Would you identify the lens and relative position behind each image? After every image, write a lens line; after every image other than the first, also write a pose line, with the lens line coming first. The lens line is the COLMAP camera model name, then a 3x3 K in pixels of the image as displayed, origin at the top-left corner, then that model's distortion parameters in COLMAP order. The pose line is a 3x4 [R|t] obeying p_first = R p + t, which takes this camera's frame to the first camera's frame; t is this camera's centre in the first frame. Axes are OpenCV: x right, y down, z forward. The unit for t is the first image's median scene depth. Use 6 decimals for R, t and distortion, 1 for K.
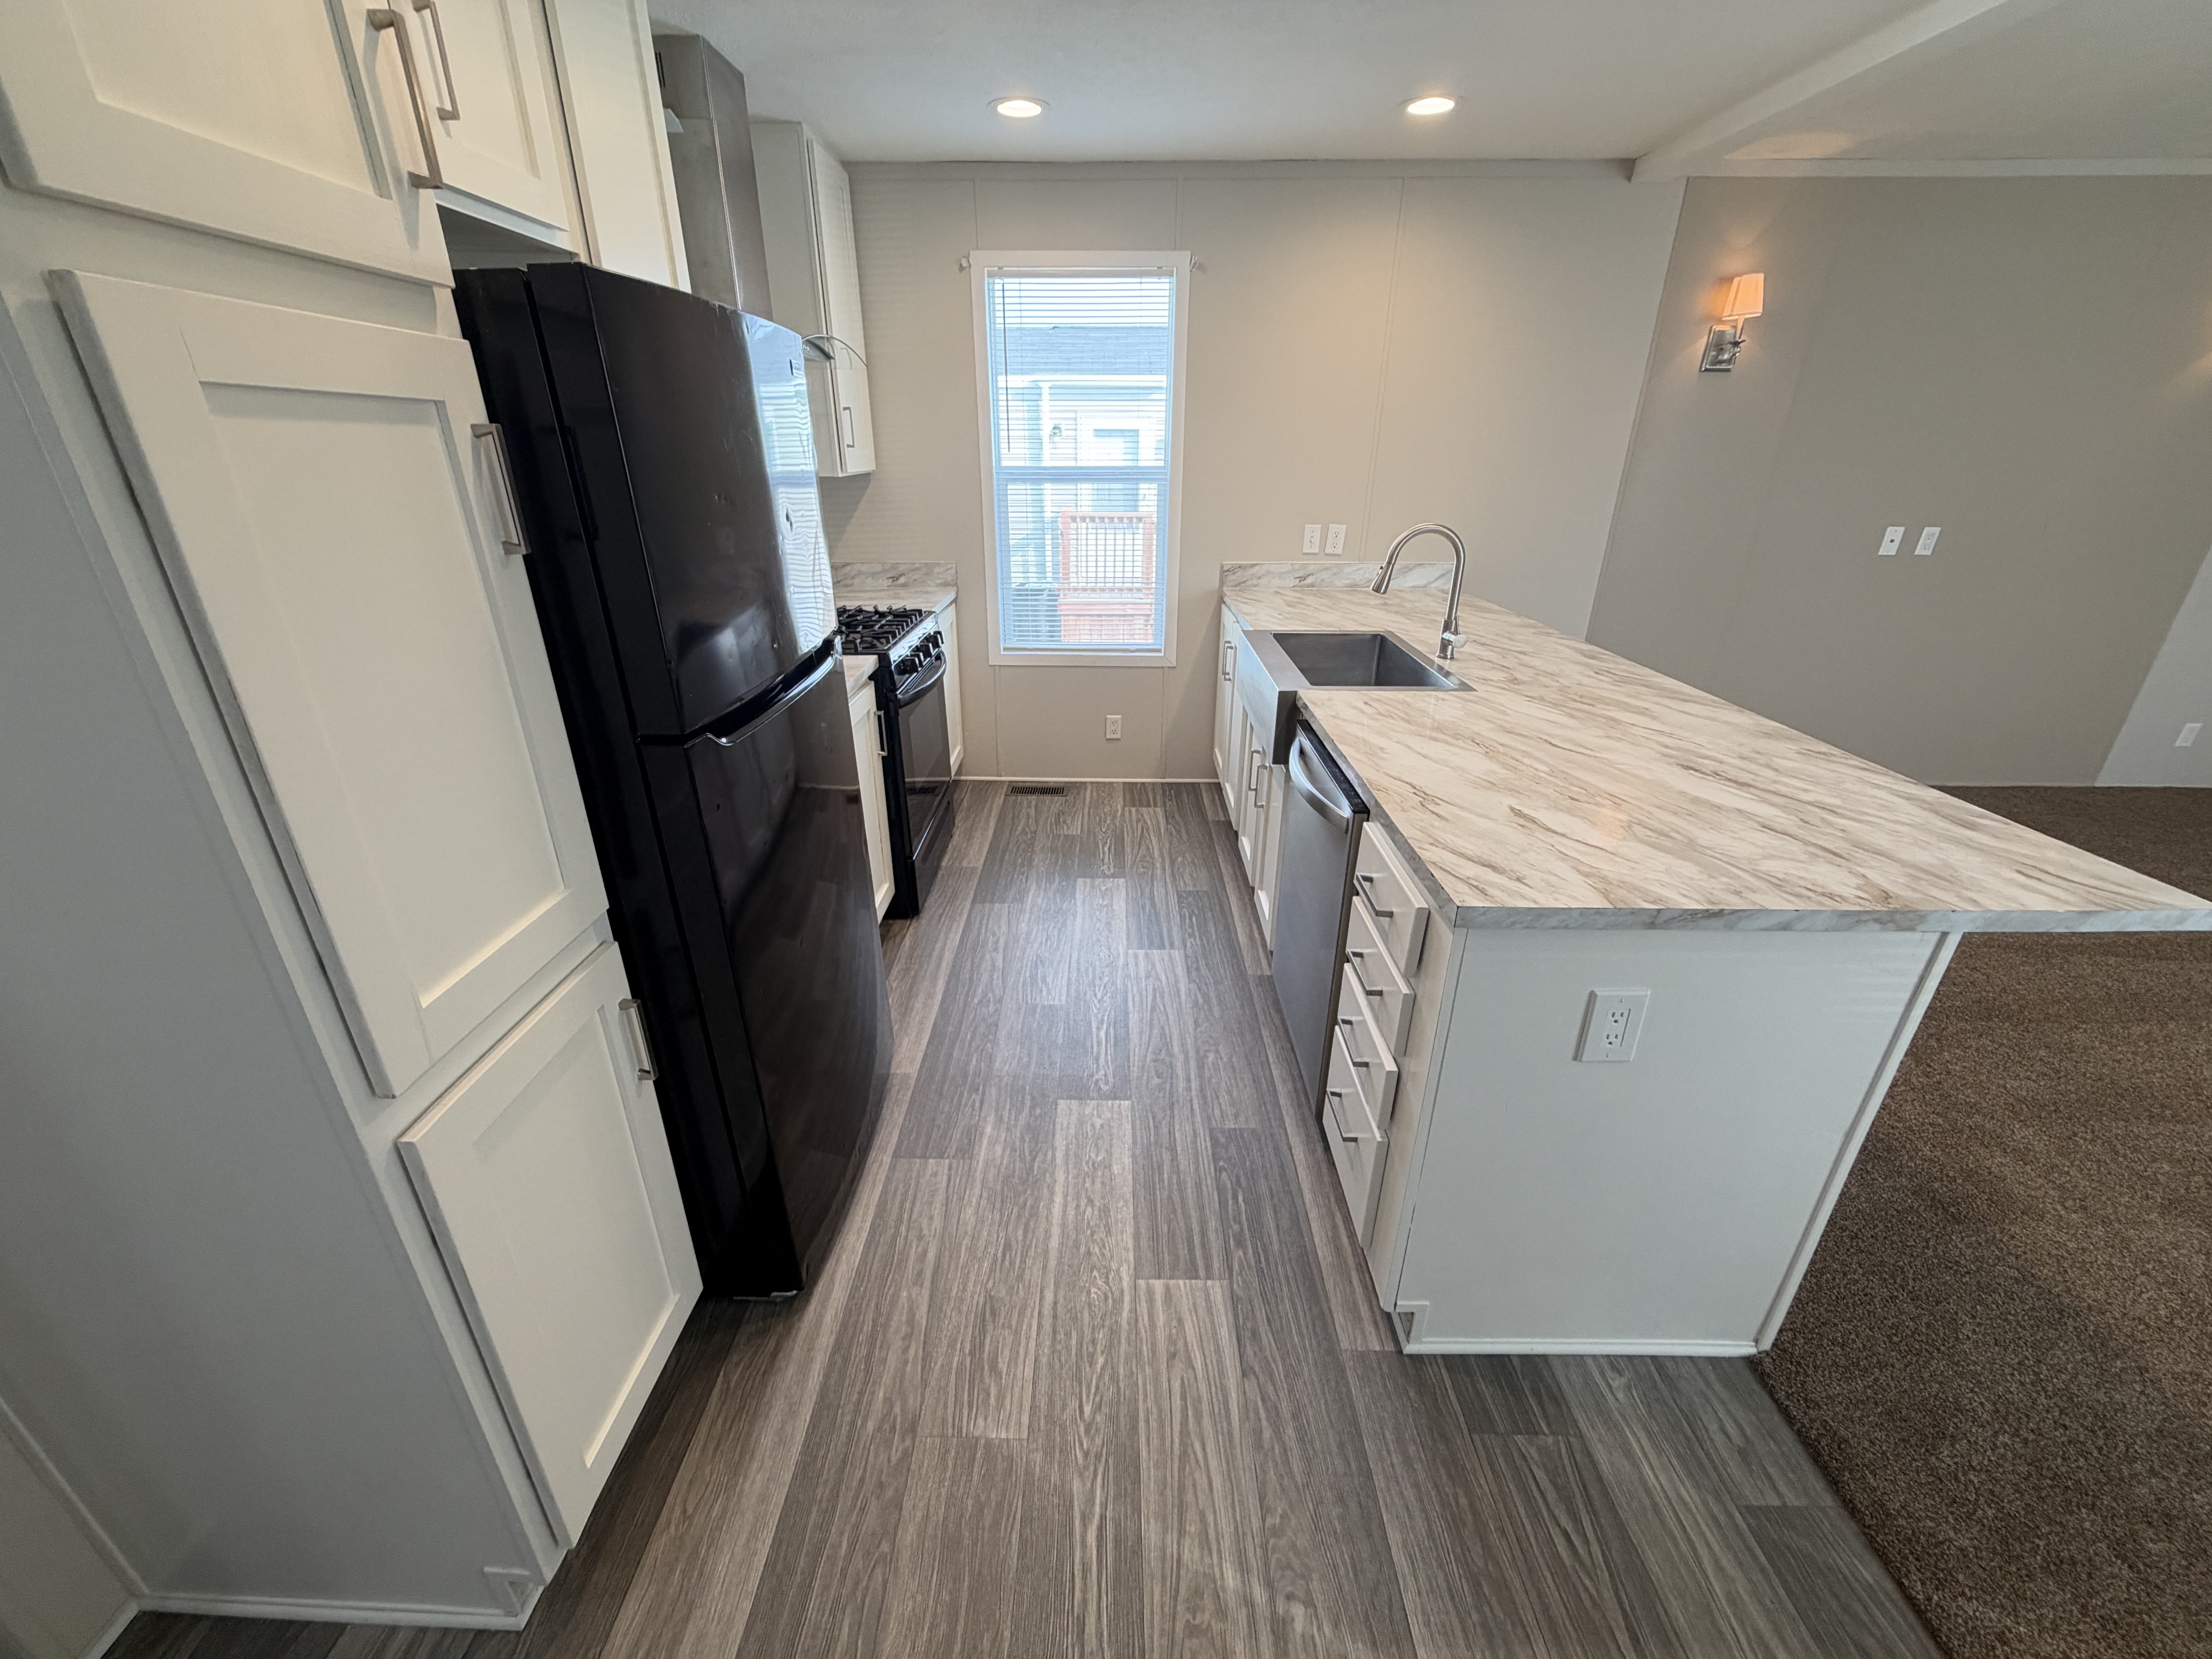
lens RADIAL K [[874.9, 0, 1099.6], [0, 874.9, 829.4], [0, 0, 1]] dist [0.000014, -0.000989]
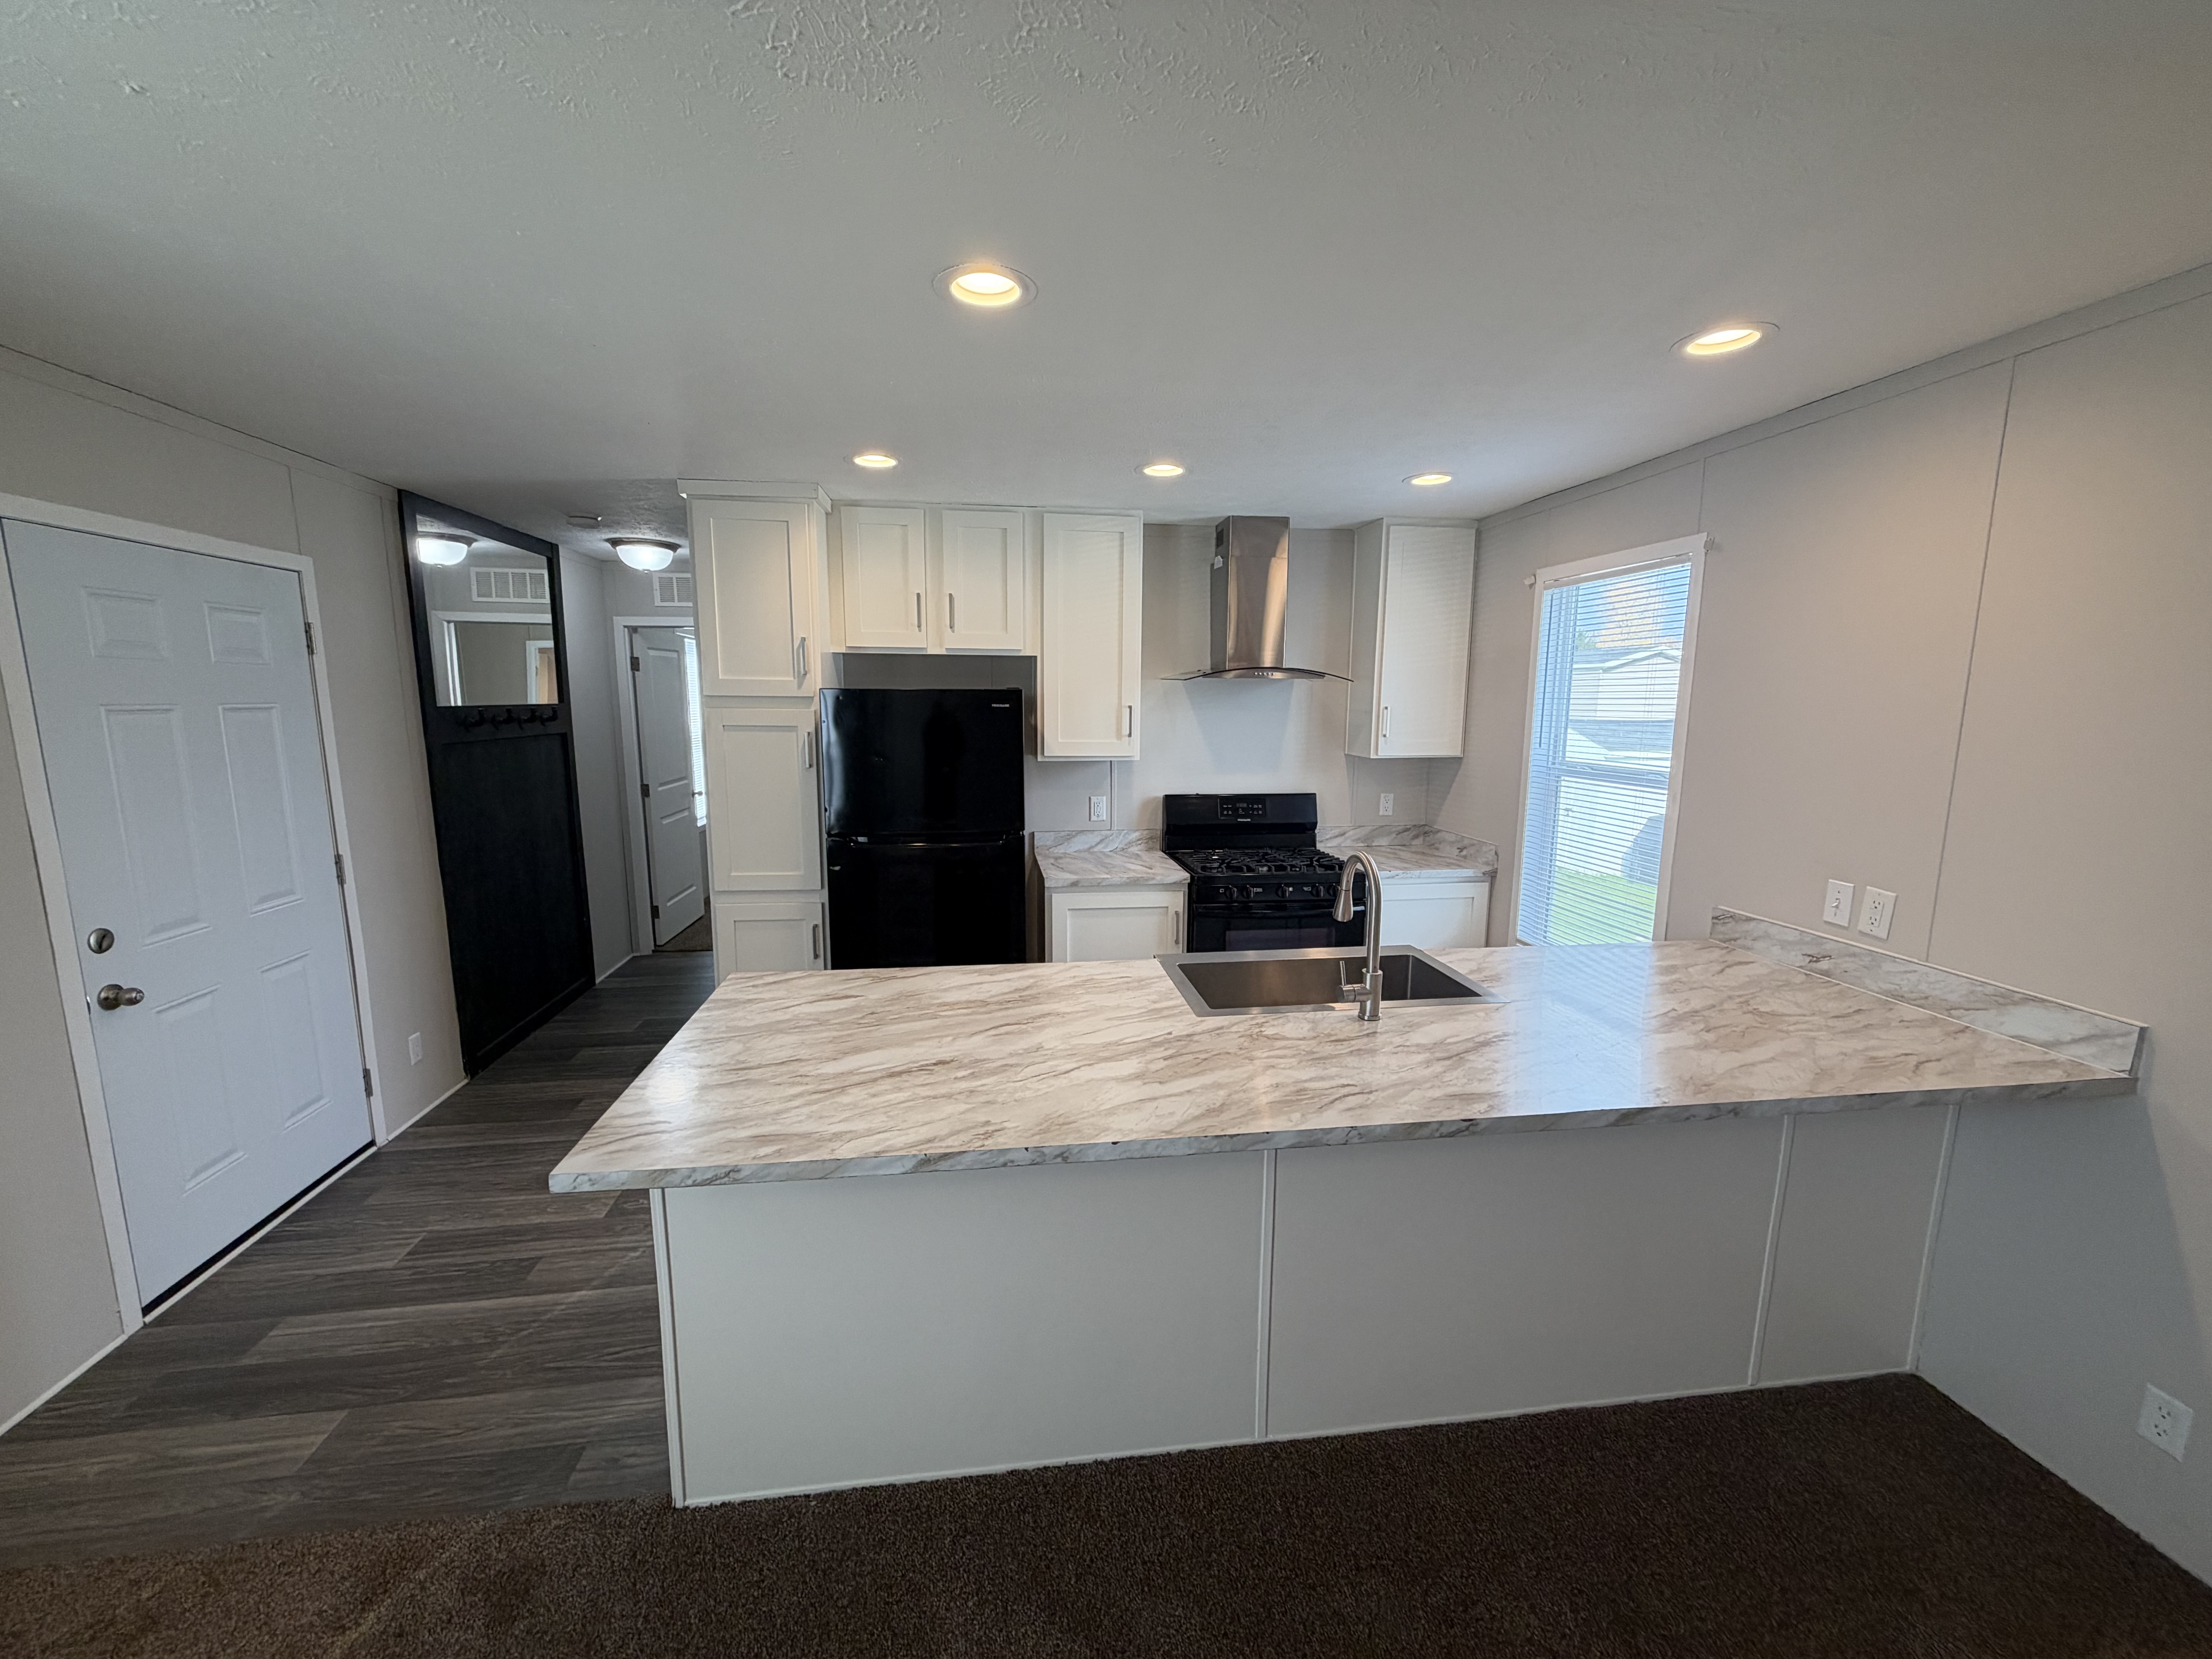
lens RADIAL K [[874.9, 0, 1096.2], [0, 874.9, 829.2], [0, 0, 1]] dist [0.000014, -0.000989]
pose [[0.158392, 0.146160, -0.976498, 1.723805], [-0.402207, 0.912762, 0.071380, -0.484300], [0.901744, 0.381448, 0.203361, 0.869899]]
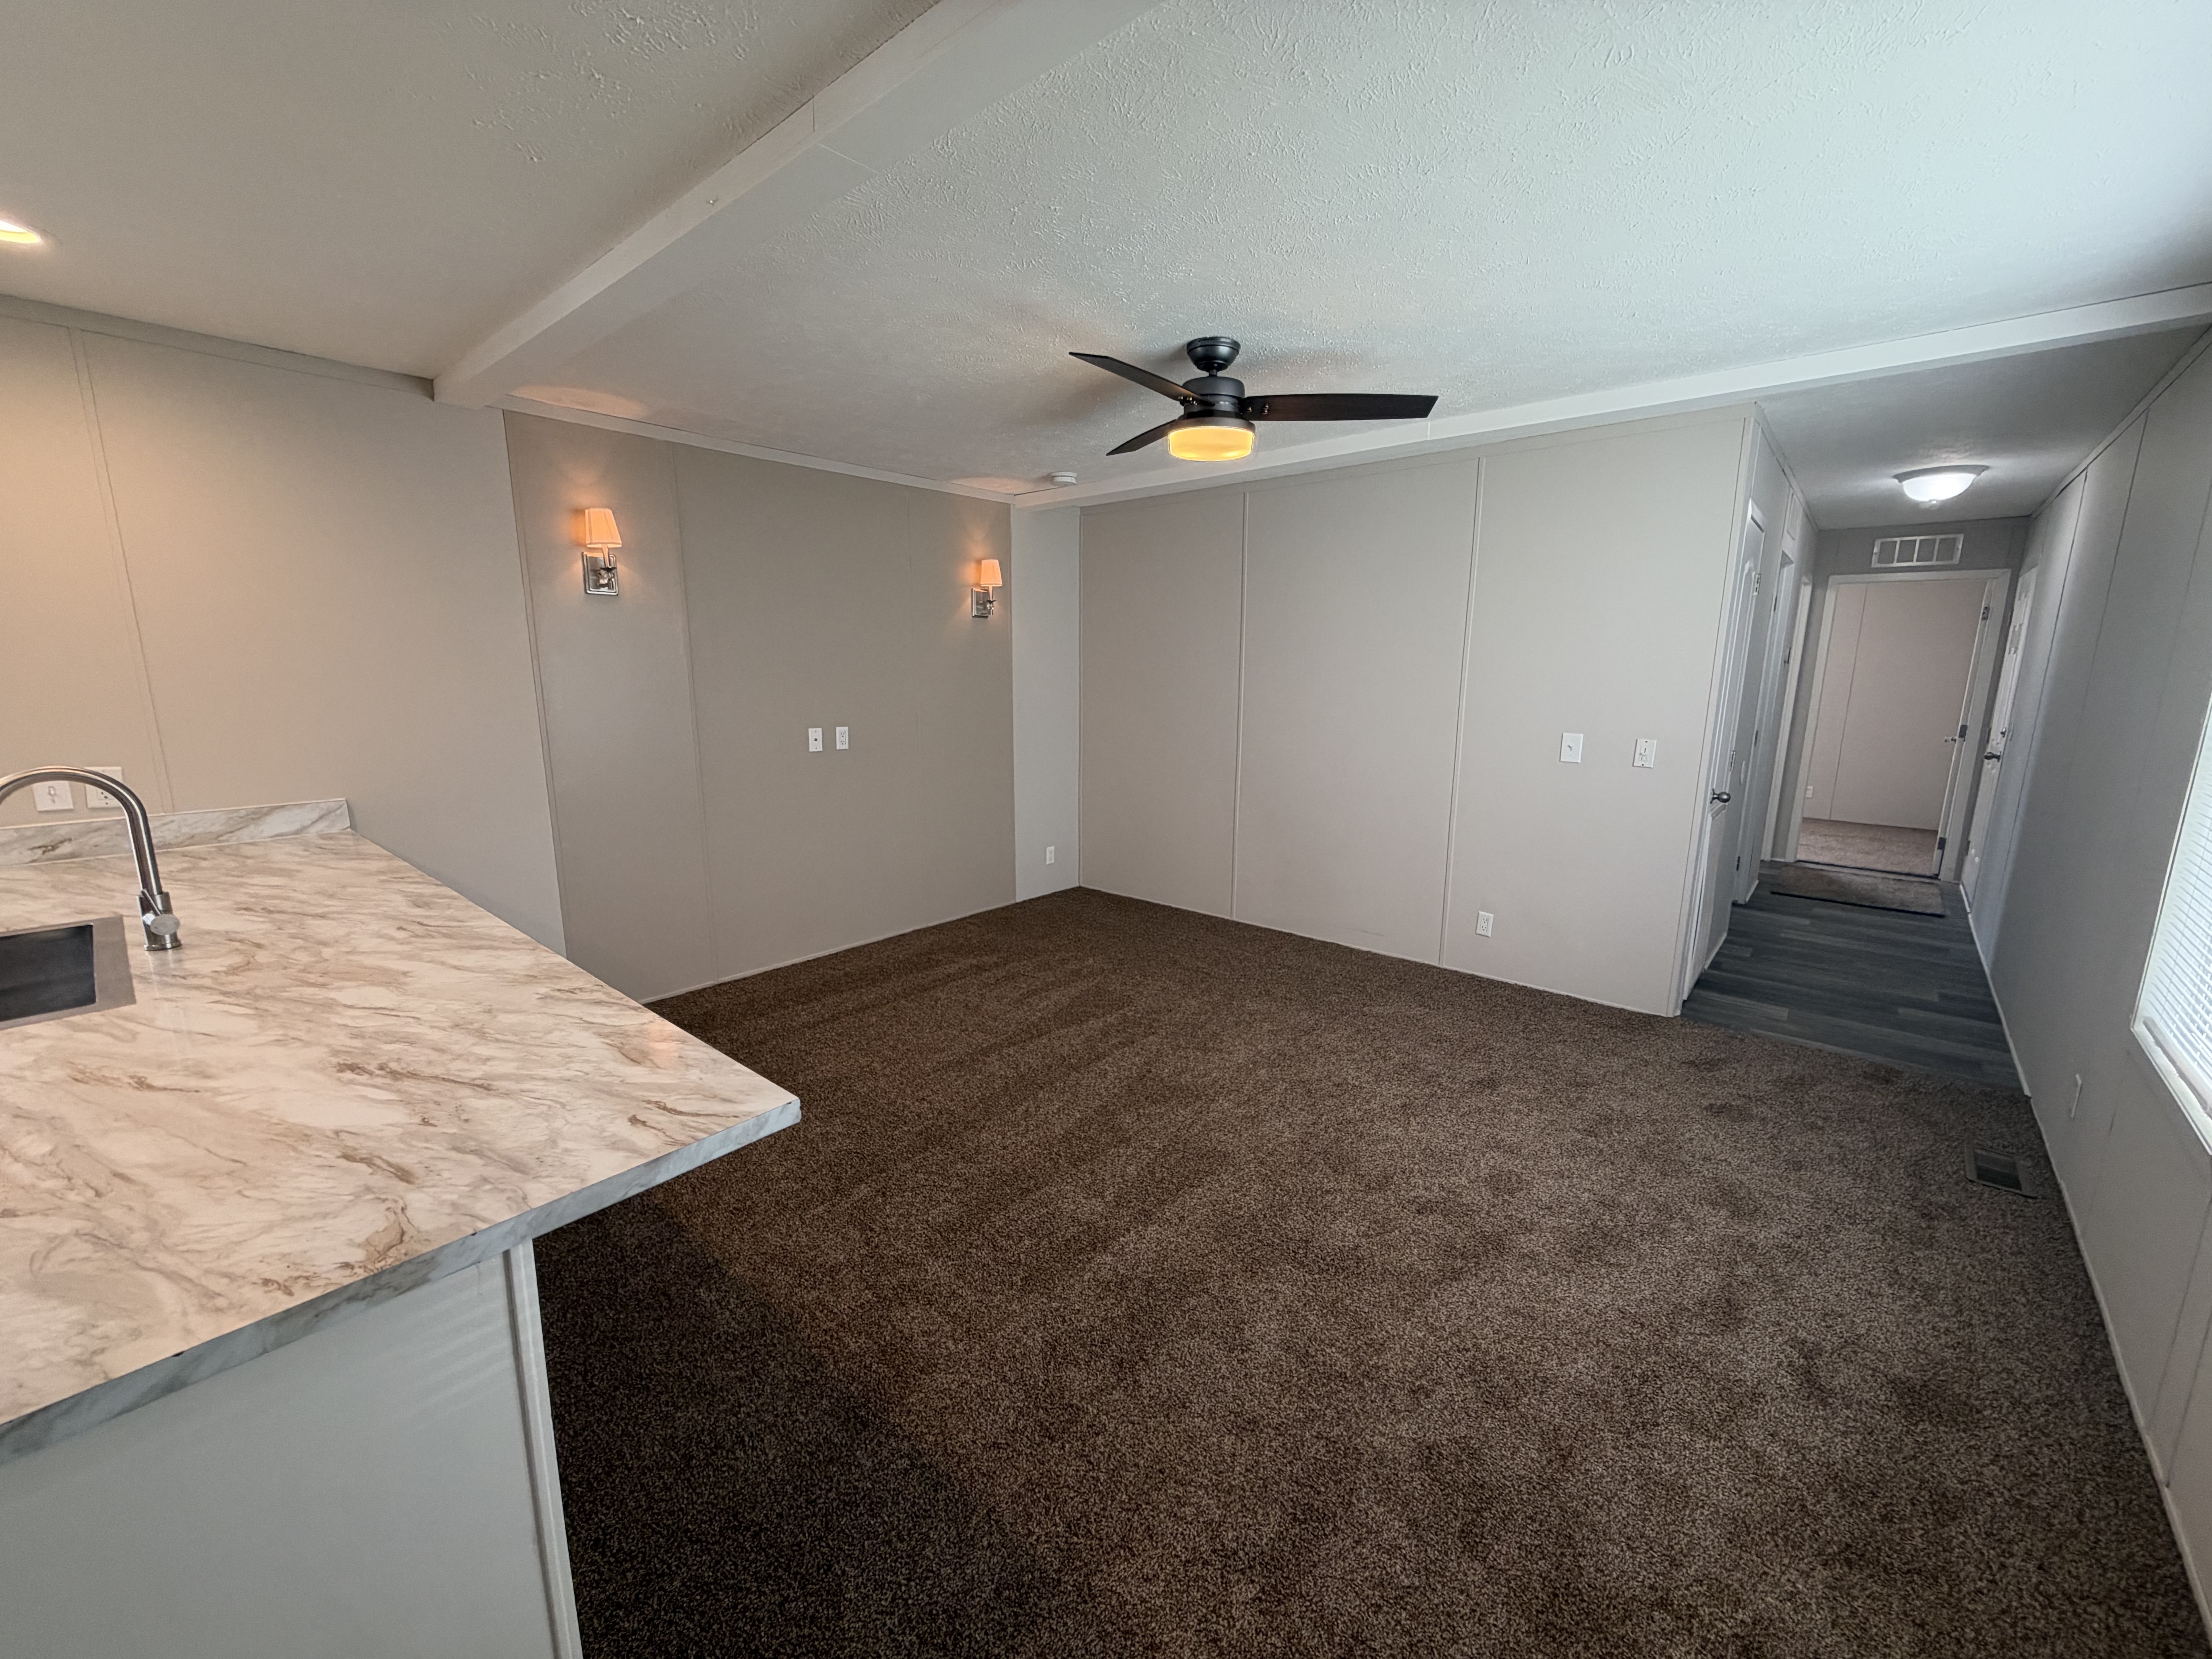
lens RADIAL K [[874.9, 0, 1097.8], [0, 874.9, 832.8], [0, 0, 1]] dist [0.000014, -0.000989]
pose [[0.641791, -0.140815, 0.753840, 0.567479], [0.304823, 0.948849, -0.082273, -0.005670], [-0.703695, 0.282590, 0.651886, 0.027488]]
